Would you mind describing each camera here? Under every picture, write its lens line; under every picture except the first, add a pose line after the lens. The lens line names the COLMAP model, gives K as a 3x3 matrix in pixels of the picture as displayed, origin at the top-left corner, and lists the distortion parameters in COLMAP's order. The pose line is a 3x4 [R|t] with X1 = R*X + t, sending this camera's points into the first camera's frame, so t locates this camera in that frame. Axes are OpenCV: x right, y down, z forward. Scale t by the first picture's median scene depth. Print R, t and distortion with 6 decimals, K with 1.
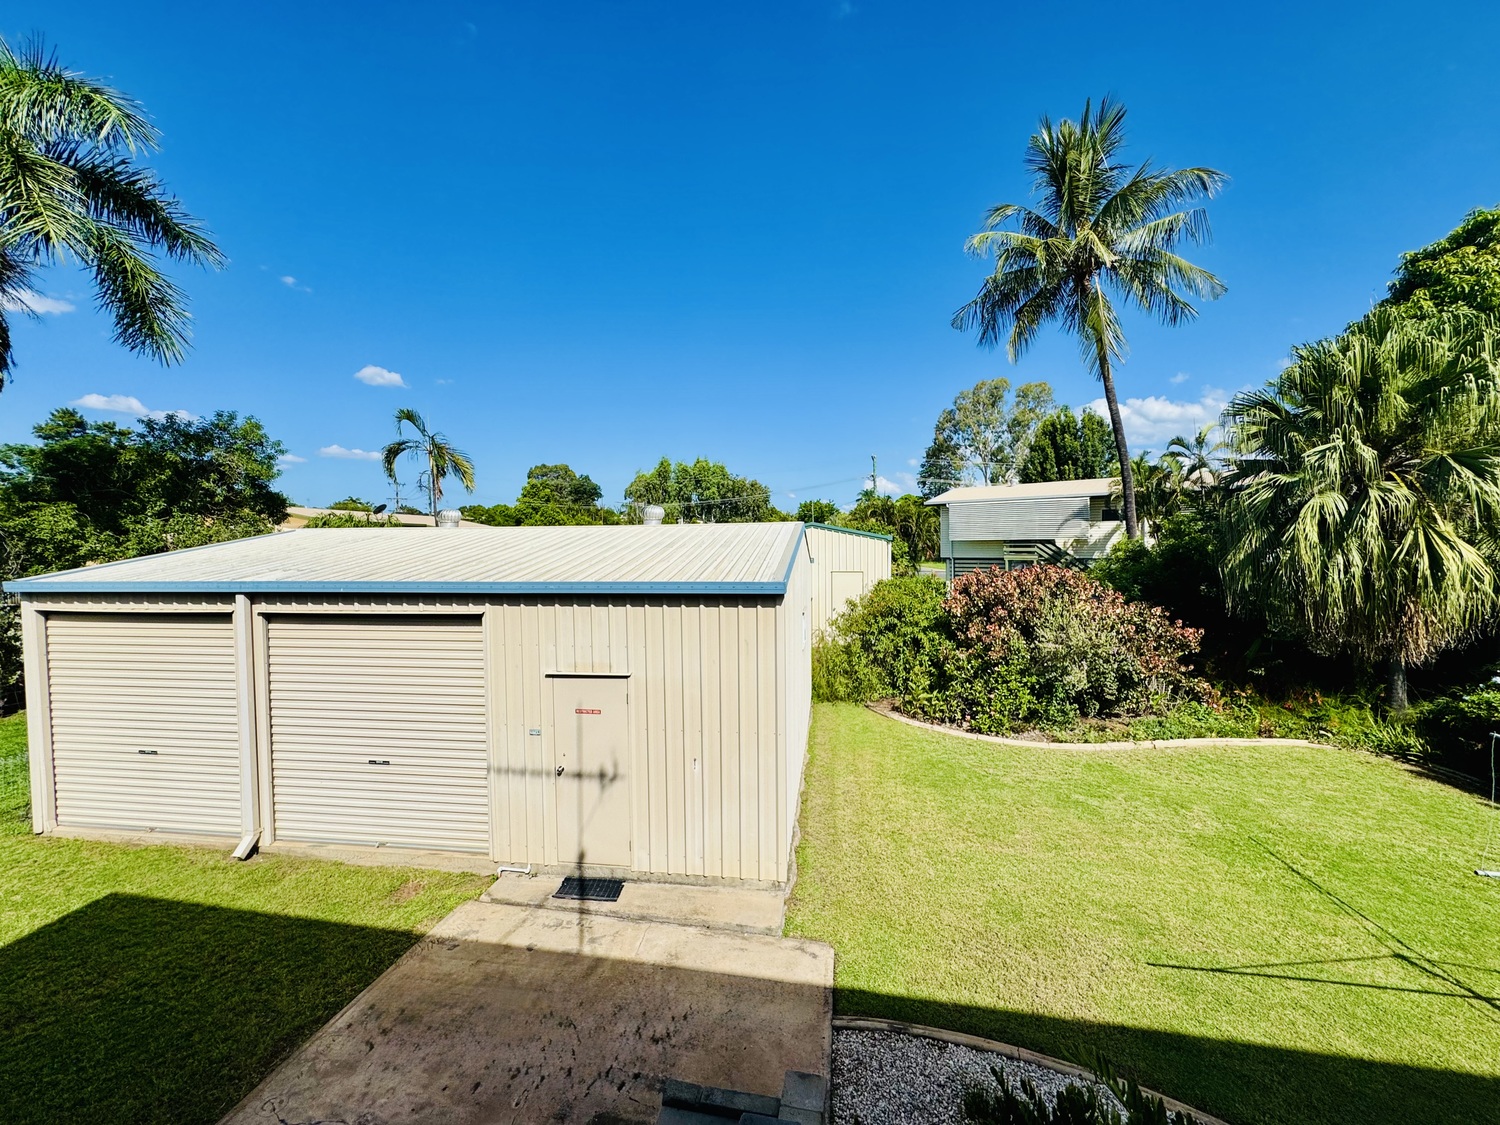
lens RADIAL K [[599.4, 0, 751.6], [0, 599.4, 558.3], [0, 0, 1]] dist [-0.005108, 0.001627]
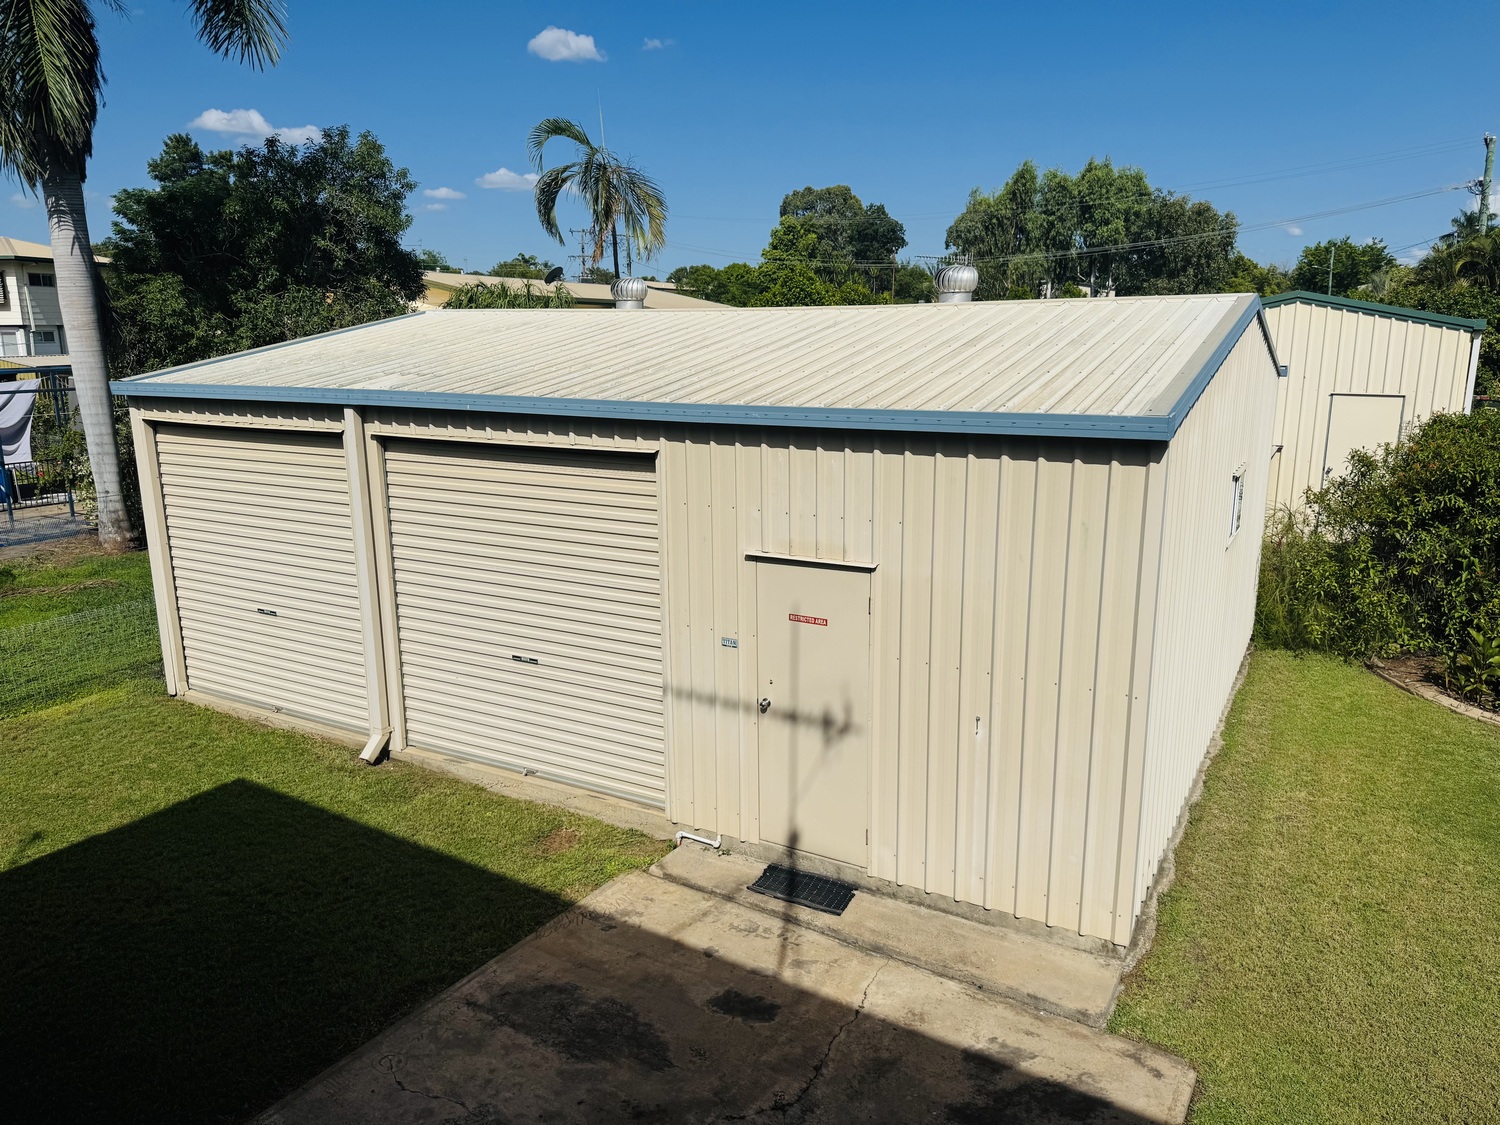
lens RADIAL K [[1057.0, 0, 752.7], [0, 1057.0, 560.4], [0, 0, 1]] dist [0.042829, -0.053740]
pose [[0.927096, 0.084072, -0.365273, 0.056724], [-0.014140, 0.981672, 0.190054, -0.007780], [0.374557, -0.171034, 0.911293, 0.002492]]
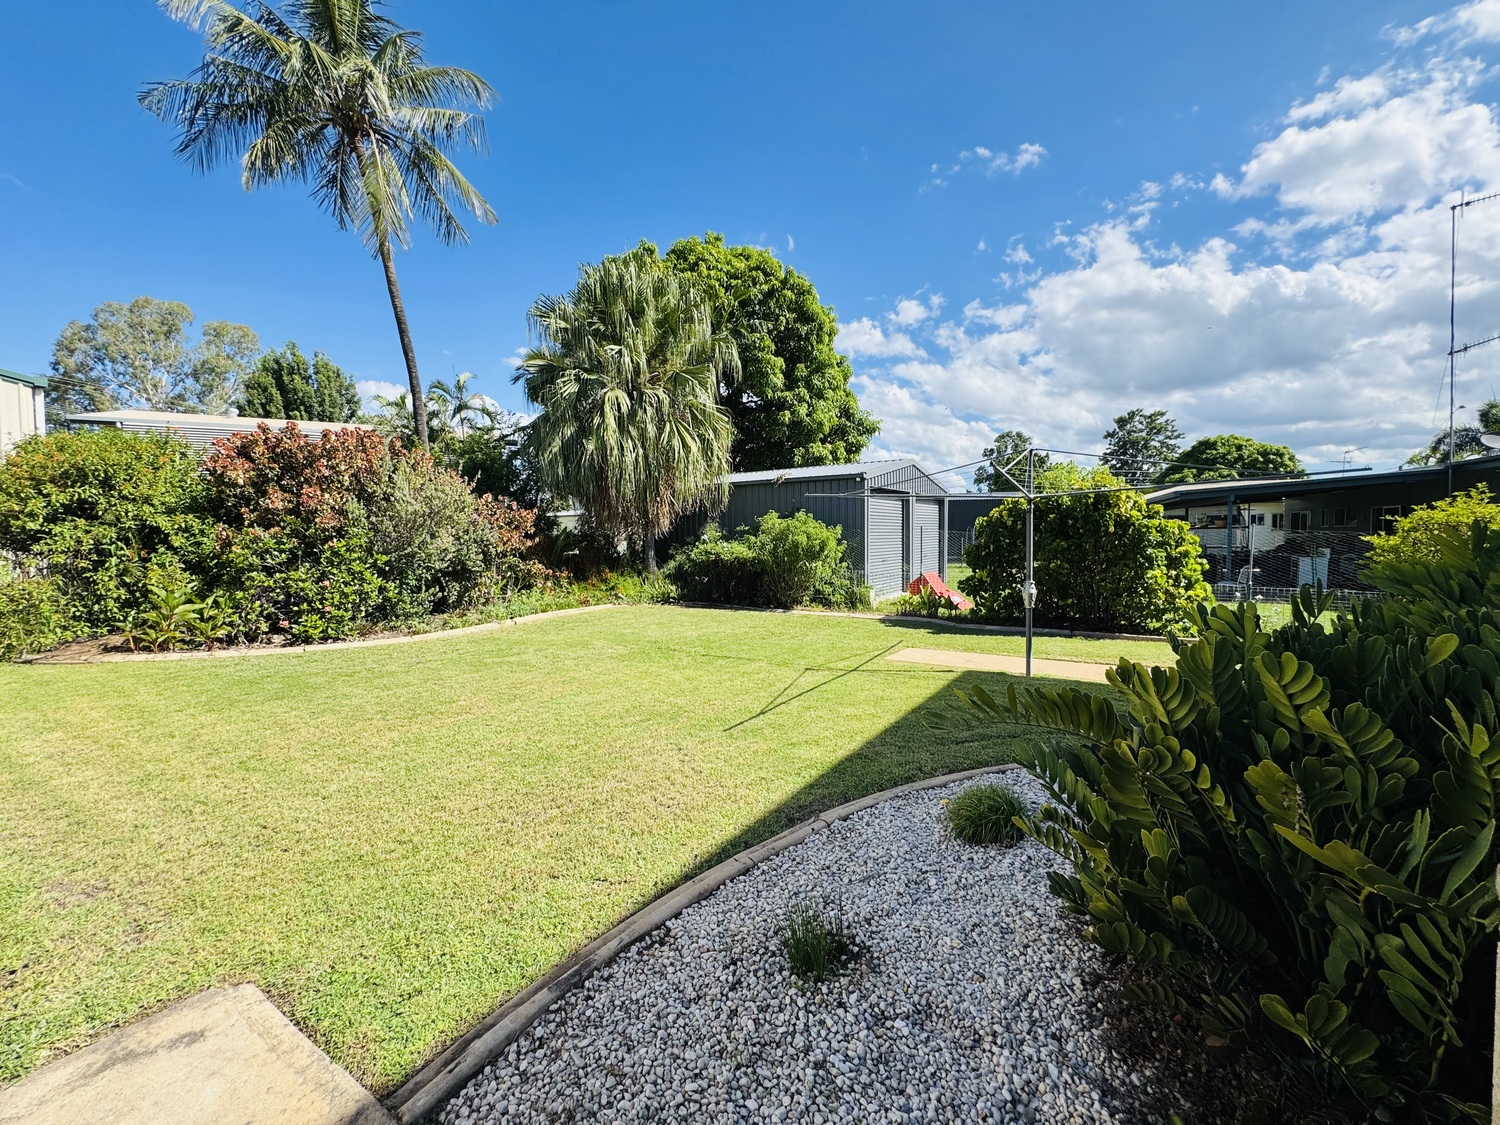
lens RADIAL K [[599.4, 0, 751.0], [0, 599.4, 564.4], [0, 0, 1]] dist [-0.005108, 0.001627]
pose [[0.395067, -0.041993, 0.917692, -0.039424], [0.033793, 0.998943, 0.031163, 0.311656], [-0.918031, 0.018700, 0.396068, 0.450783]]
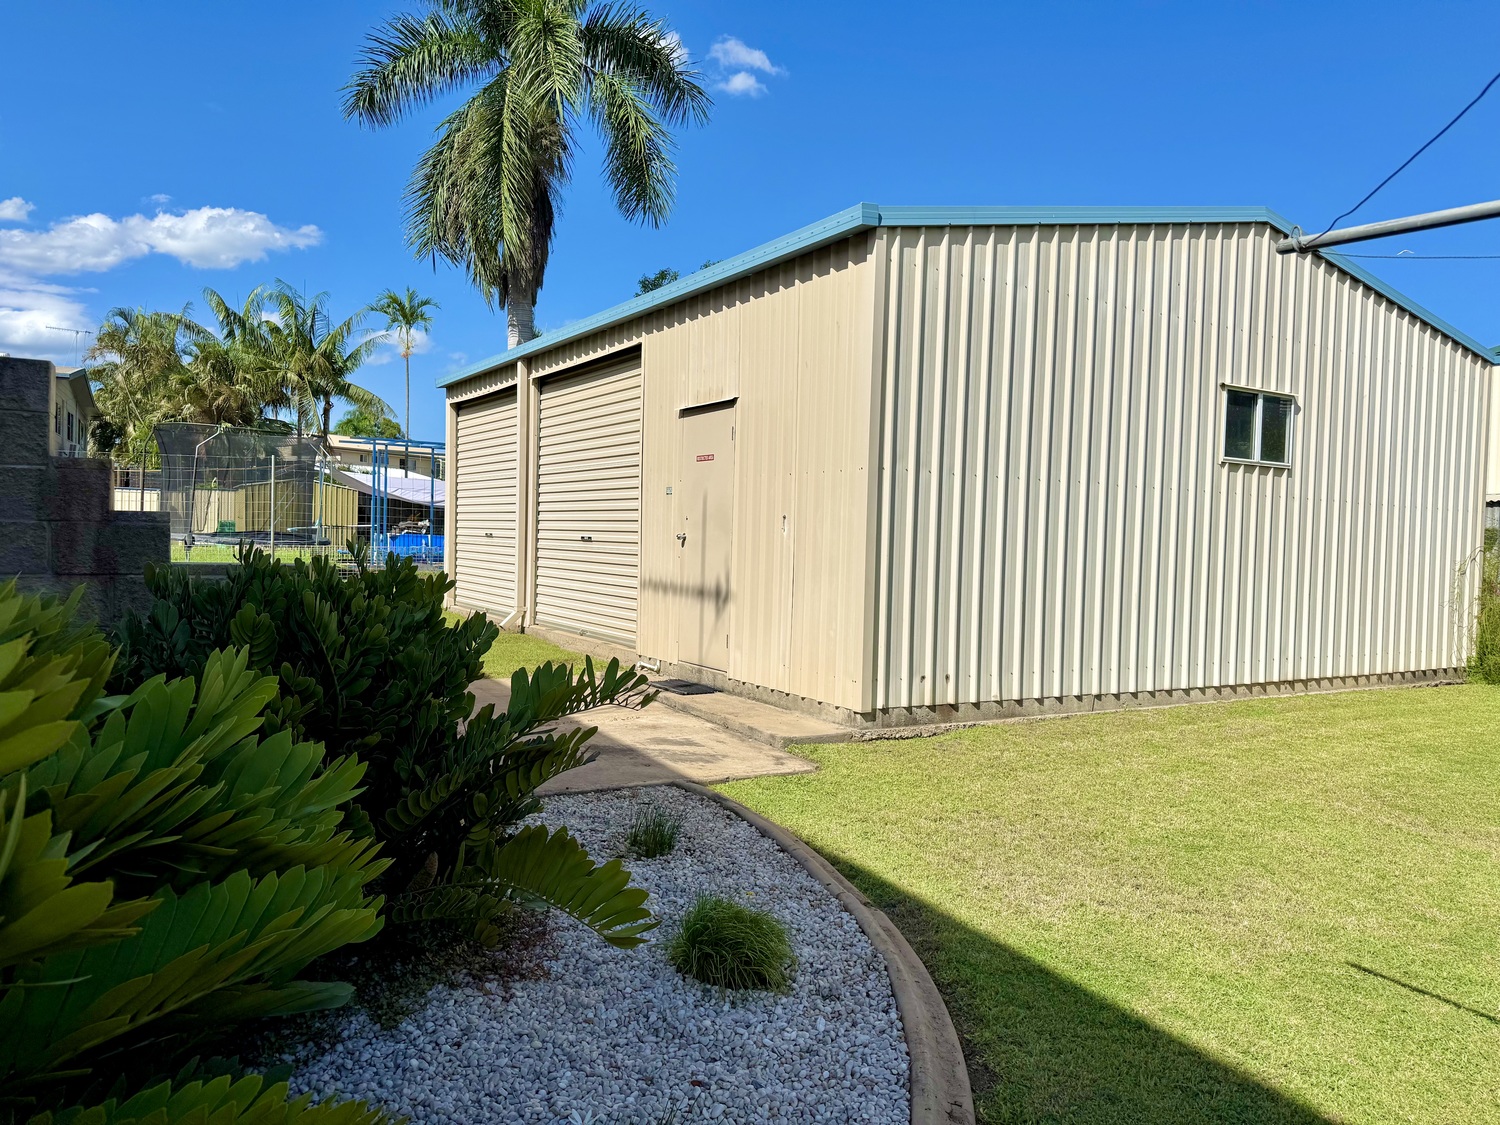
lens RADIAL K [[1057.0, 0, 738.1], [0, 1057.0, 553.7], [0, 0, 1]] dist [0.042829, -0.053740]
pose [[0.625018, 0.040087, -0.779580, 0.677417], [-0.055336, 0.998443, 0.006976, 0.319720], [0.778646, 0.038779, 0.626264, 0.194502]]
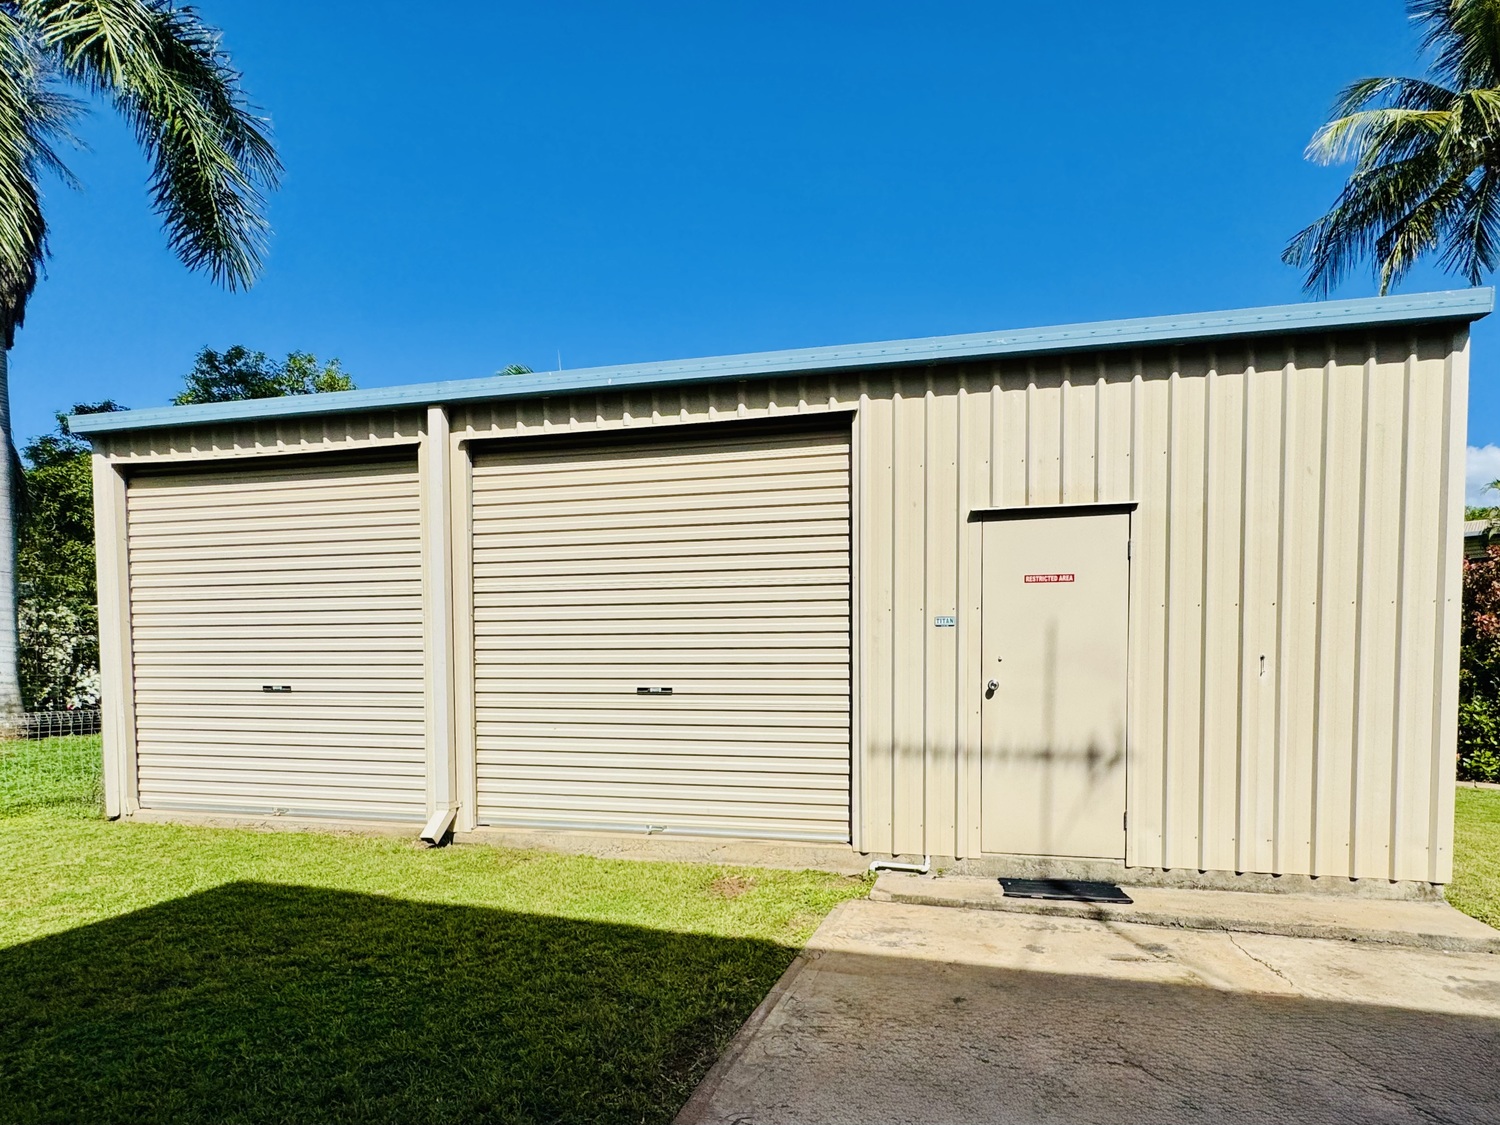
lens RADIAL K [[763.5, 0, 811.0], [0, 763.5, 693.8], [0, 0, 1]] dist [-0.004066, 0.002345]
pose [[0.996828, 0.011216, -0.078788, -0.385389], [-0.010970, 0.999933, 0.003560, 0.320873], [0.078823, -0.002684, 0.996885, 0.242484]]
